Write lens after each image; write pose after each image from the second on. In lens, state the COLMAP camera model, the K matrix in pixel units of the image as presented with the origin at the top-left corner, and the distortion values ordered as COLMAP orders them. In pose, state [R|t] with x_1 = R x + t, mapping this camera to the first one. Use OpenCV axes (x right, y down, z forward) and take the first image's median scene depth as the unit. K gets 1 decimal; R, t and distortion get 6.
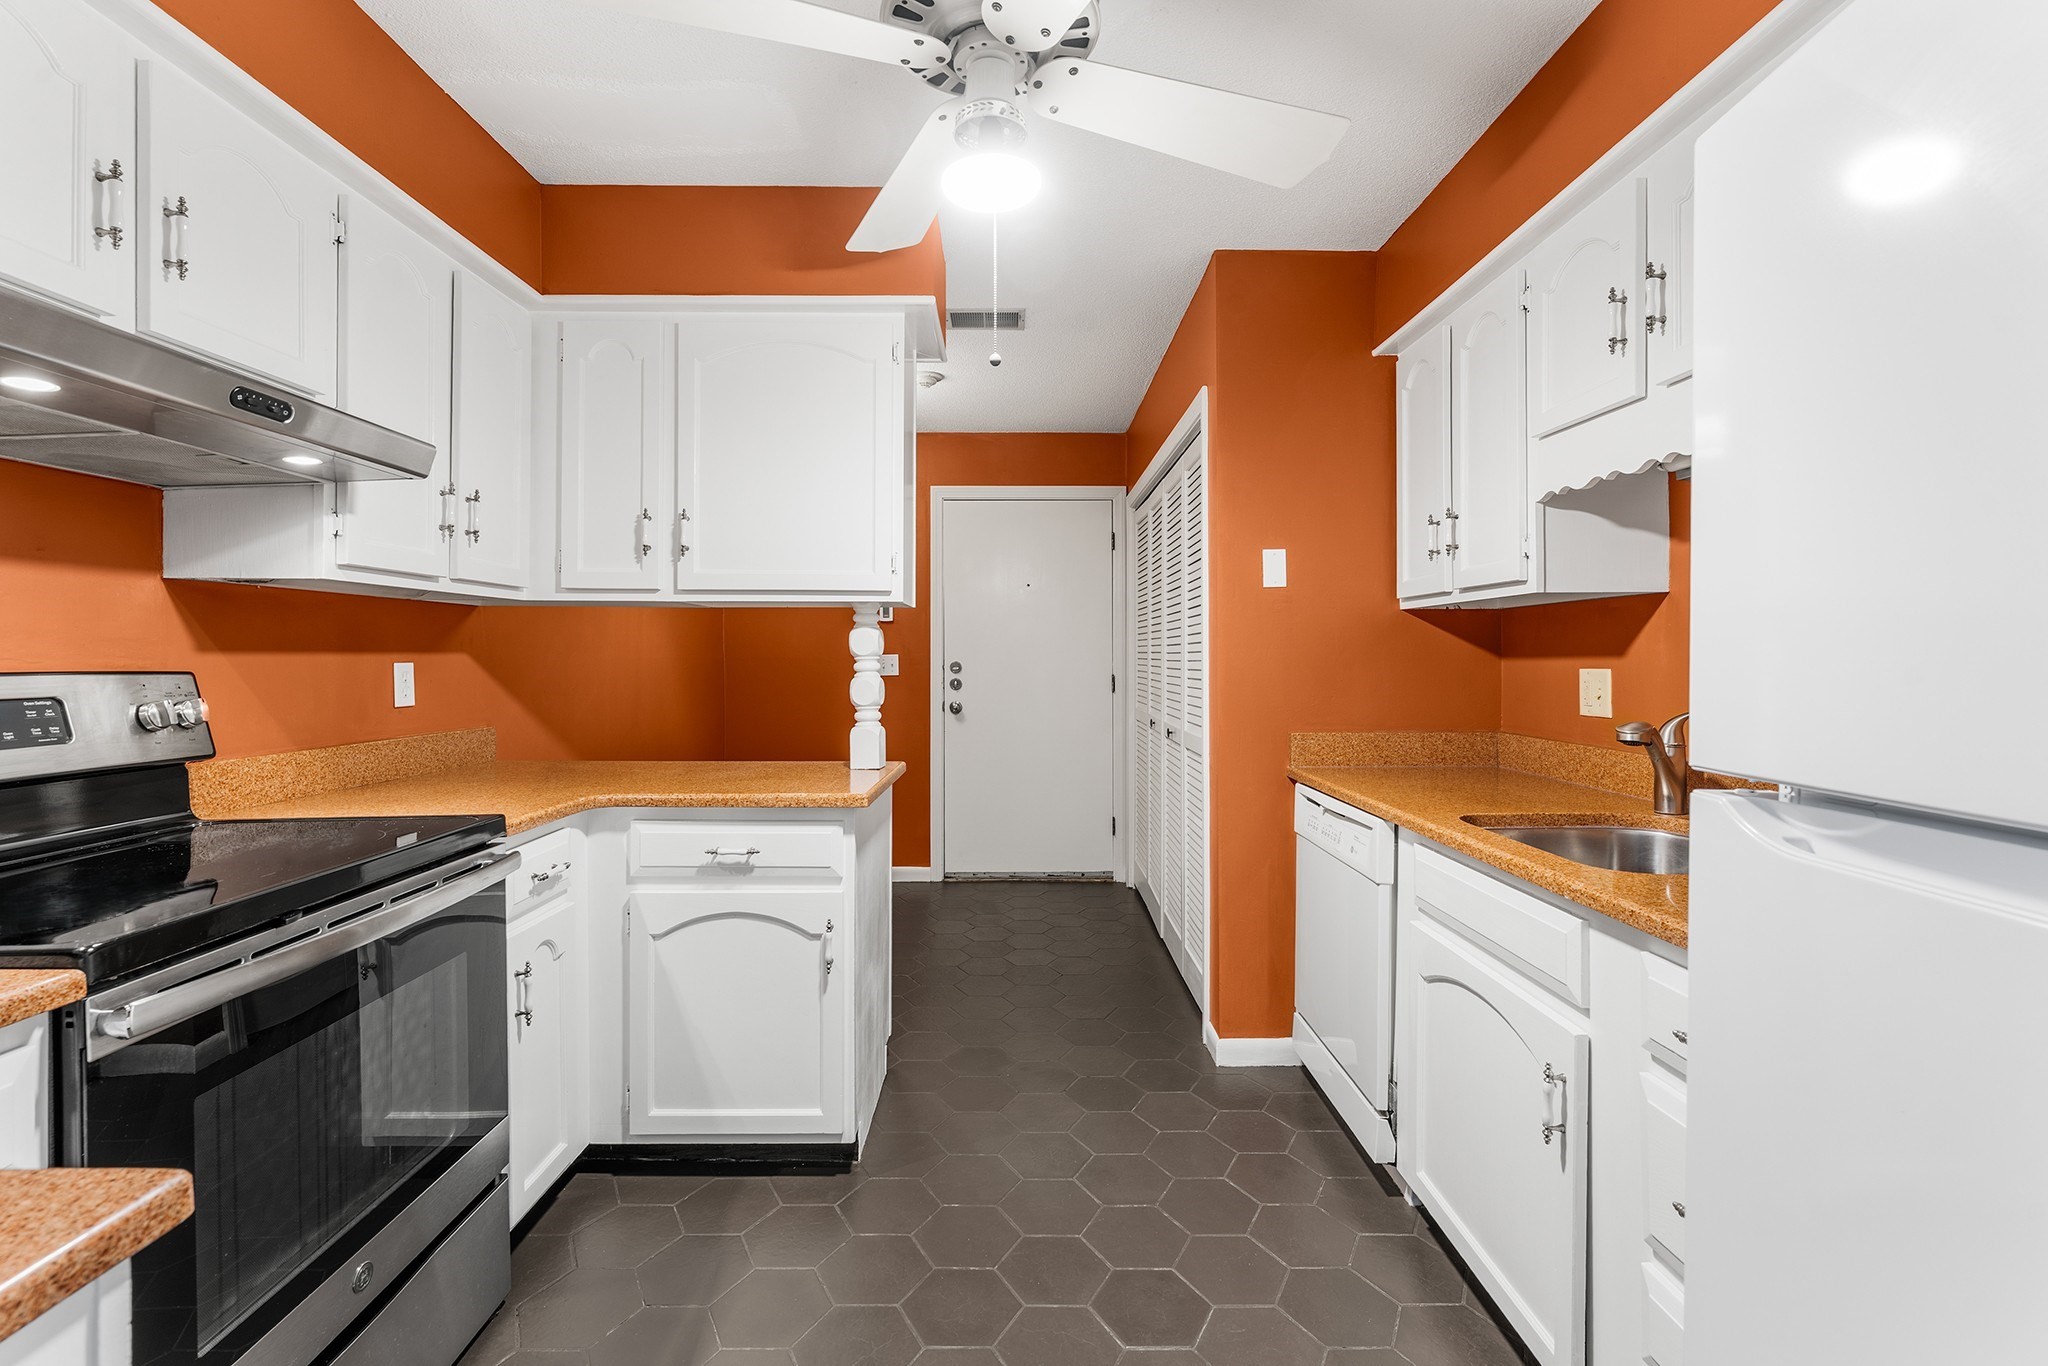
lens RADIAL K [[893.5, 0, 1023.1], [0, 893.5, 664.1], [0, 0, 1]] dist [0.000099, -0.000061]
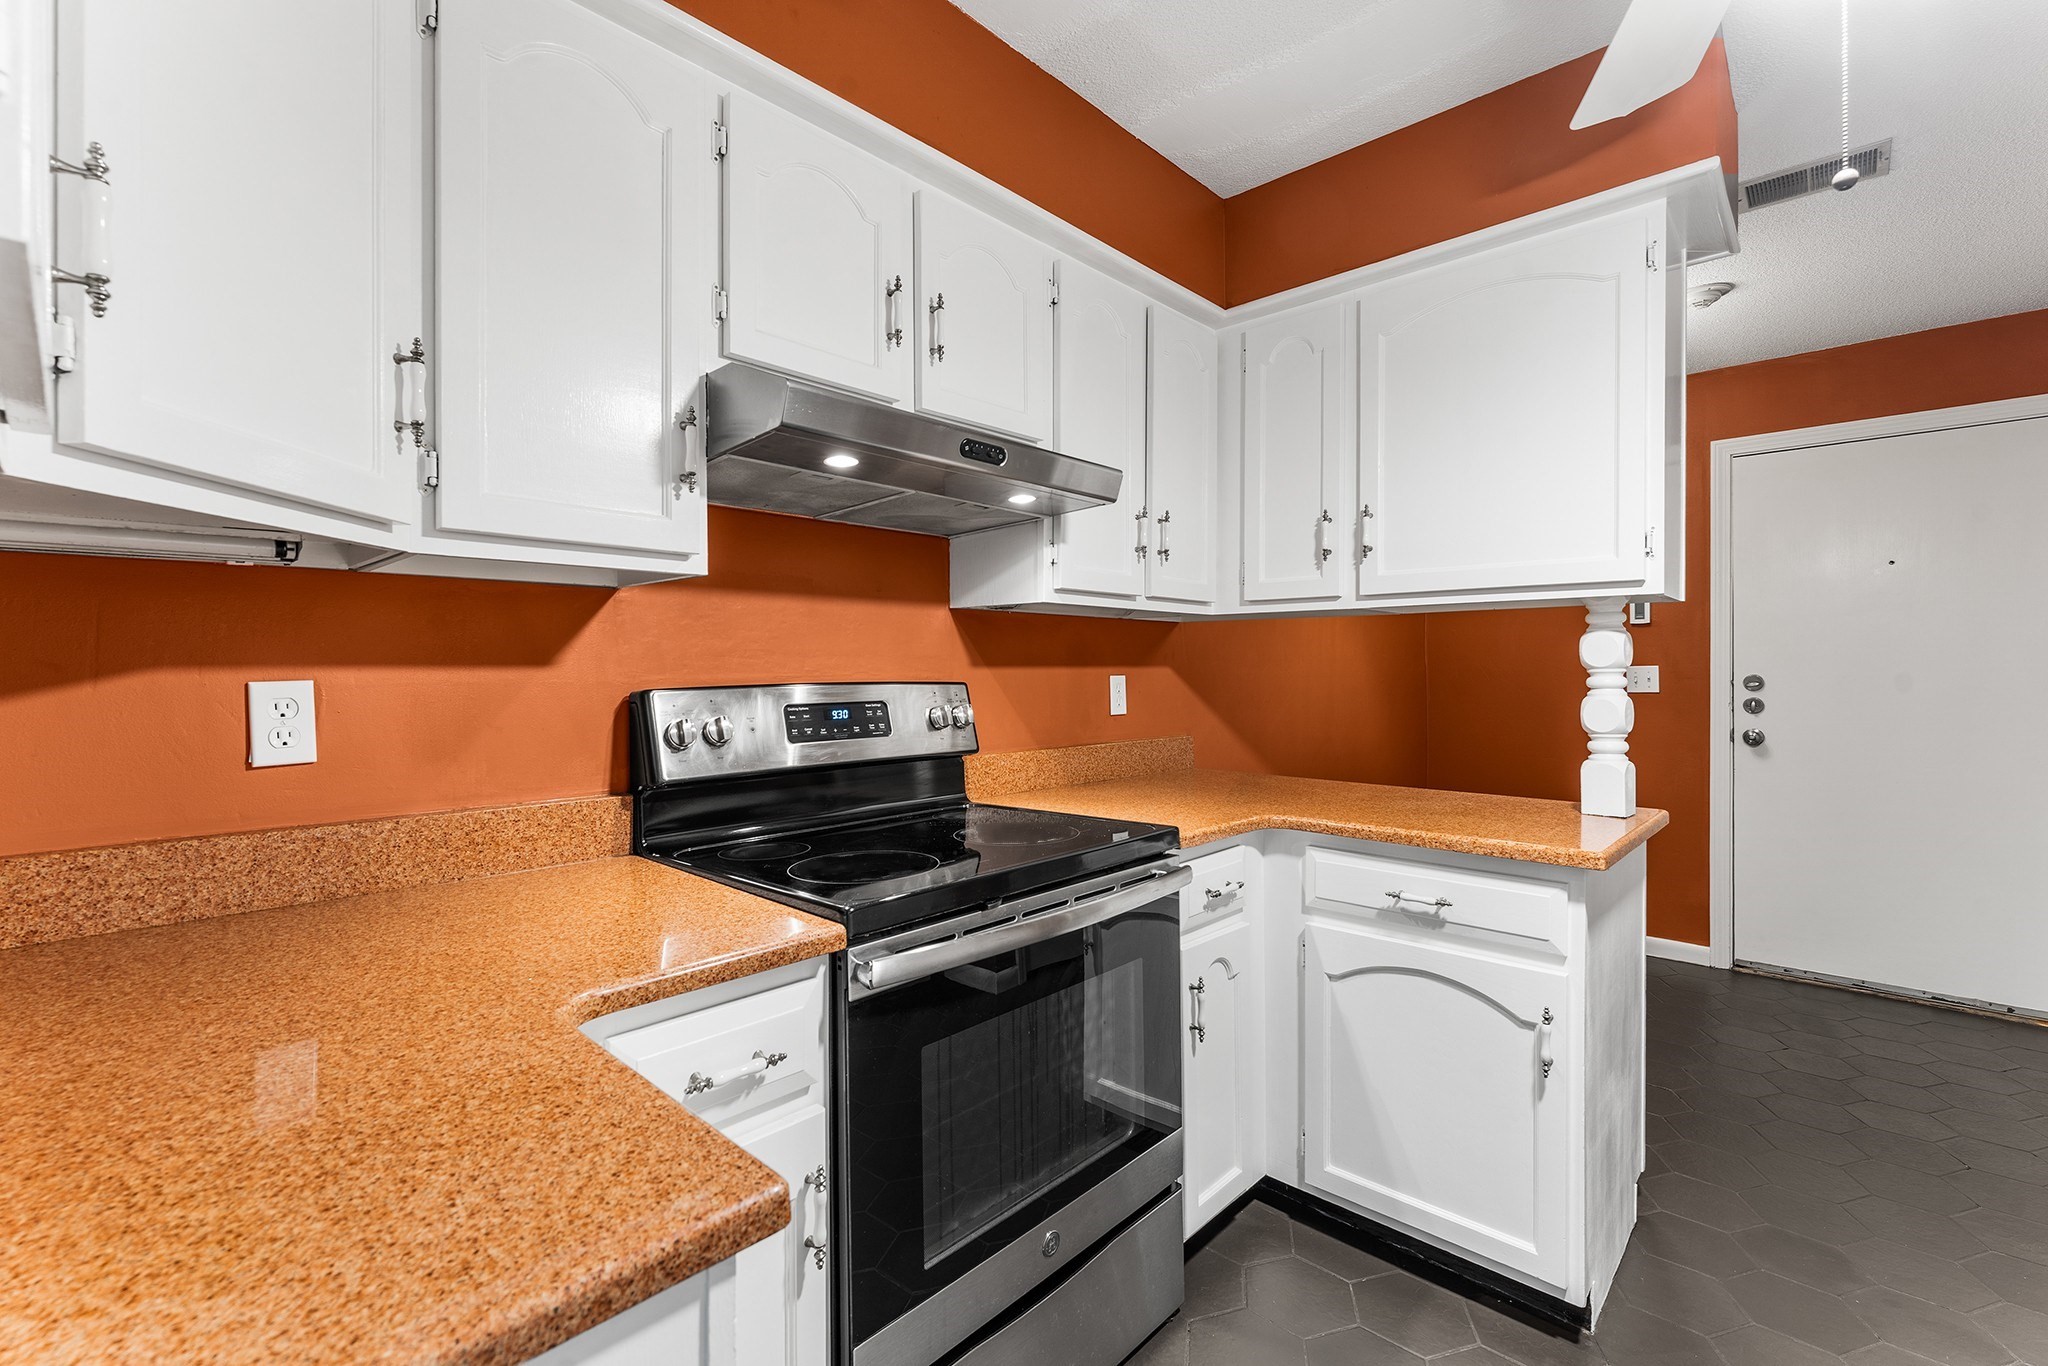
lens RADIAL K [[887.7, 0, 1023.8], [0, 887.7, 672.2], [0, 0, 1]] dist [-0.001373, -0.000295]
pose [[0.723656, -0.000162, -0.690161, -0.014037], [-0.003272, 0.999988, -0.003665, -0.001155], [0.690153, 0.004911, 0.723646, 0.126567]]
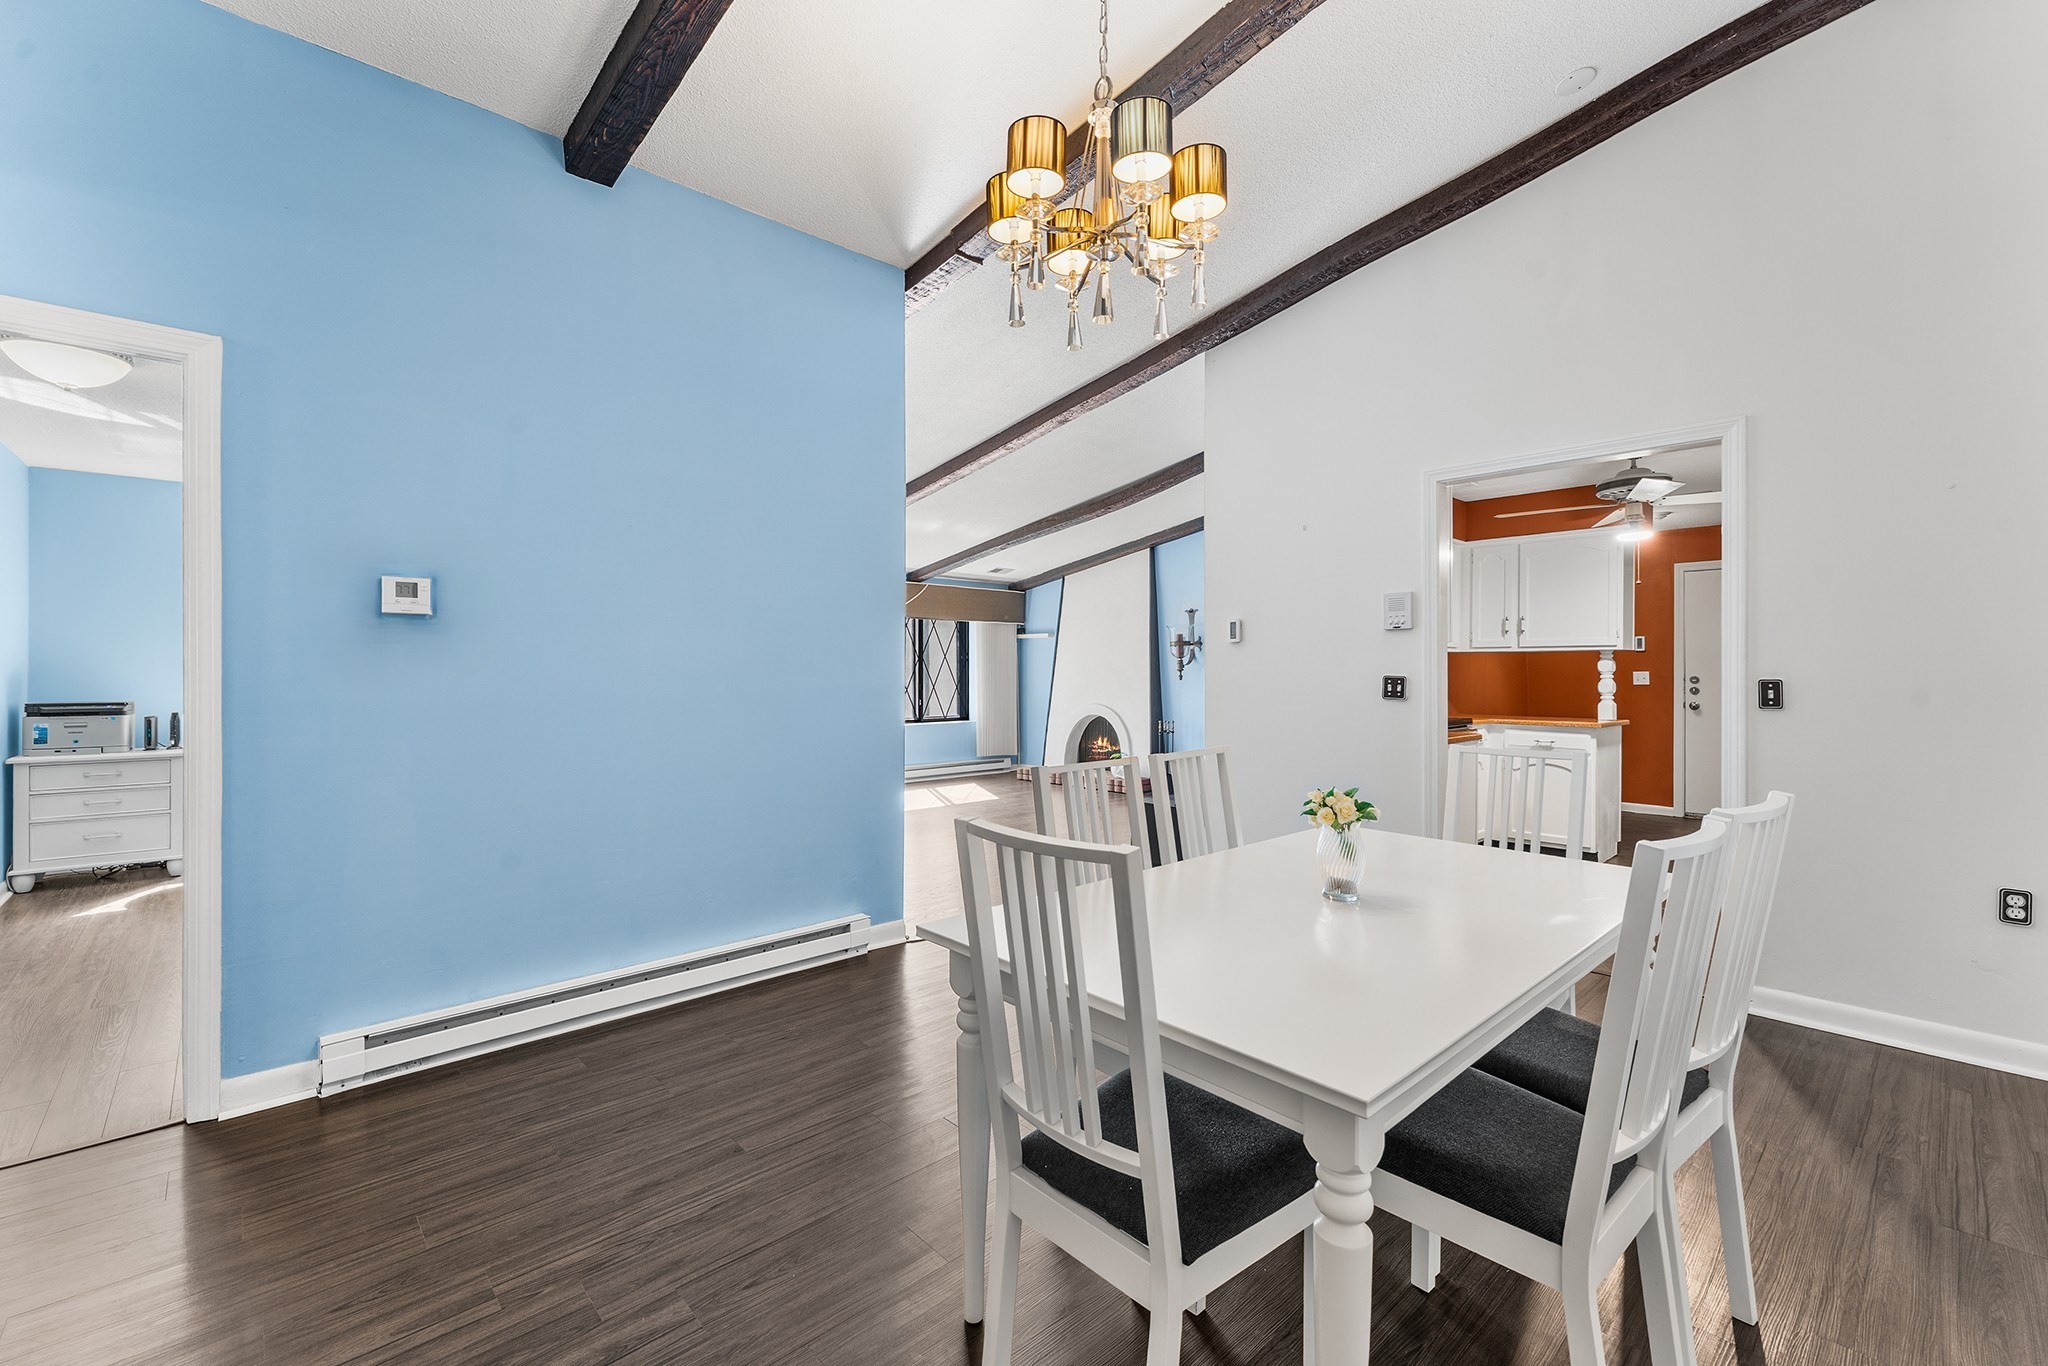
lens RADIAL K [[848.6, 0, 1021.9], [0, 848.6, 678.9], [0, 0, 1]] dist [-0.001710, 0.000137]
pose [[0.671079, 0.003368, -0.741378, 0.520772], [-0.005865, 0.999983, -0.000766, 0.022859], [0.741362, 0.004862, 0.671087, -1.906524]]
